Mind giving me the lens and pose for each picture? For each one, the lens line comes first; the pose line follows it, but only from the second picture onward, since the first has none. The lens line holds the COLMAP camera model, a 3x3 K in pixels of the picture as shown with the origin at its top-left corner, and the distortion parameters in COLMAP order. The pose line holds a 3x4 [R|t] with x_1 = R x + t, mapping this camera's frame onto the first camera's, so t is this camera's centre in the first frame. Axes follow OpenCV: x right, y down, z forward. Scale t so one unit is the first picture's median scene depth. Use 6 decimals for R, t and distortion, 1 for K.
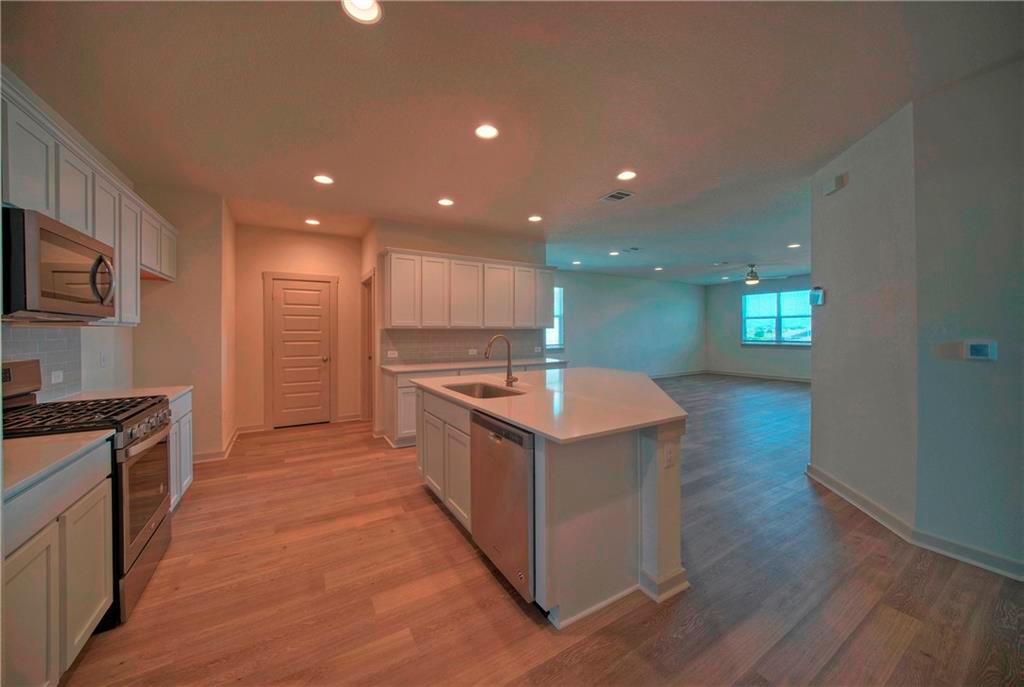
lens RADIAL K [[372.7, 0, 518.3], [0, 372.7, 334.1], [0, 0, 1]] dist [-0.003186, 0.000167]
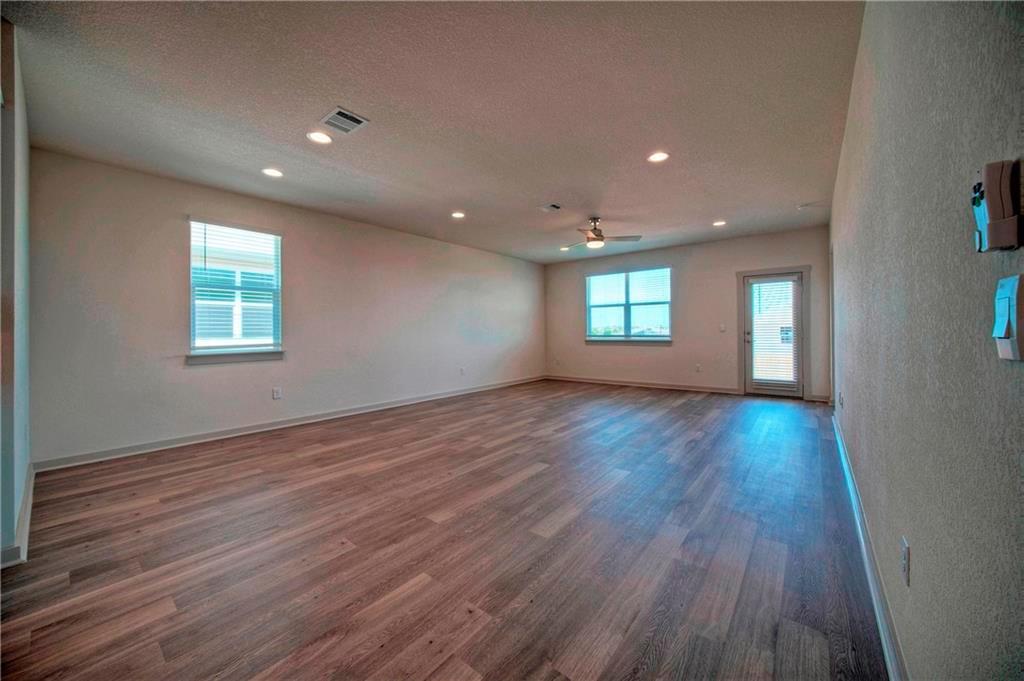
lens RADIAL K [[372.7, 0, 516.9], [0, 372.7, 338.1], [0, 0, 1]] dist [-0.003186, 0.000167]
pose [[0.944328, -0.011948, 0.328788, 0.757446], [0.008768, 0.999899, 0.011152, 0.045802], [-0.328888, -0.007648, 0.944338, 1.143255]]
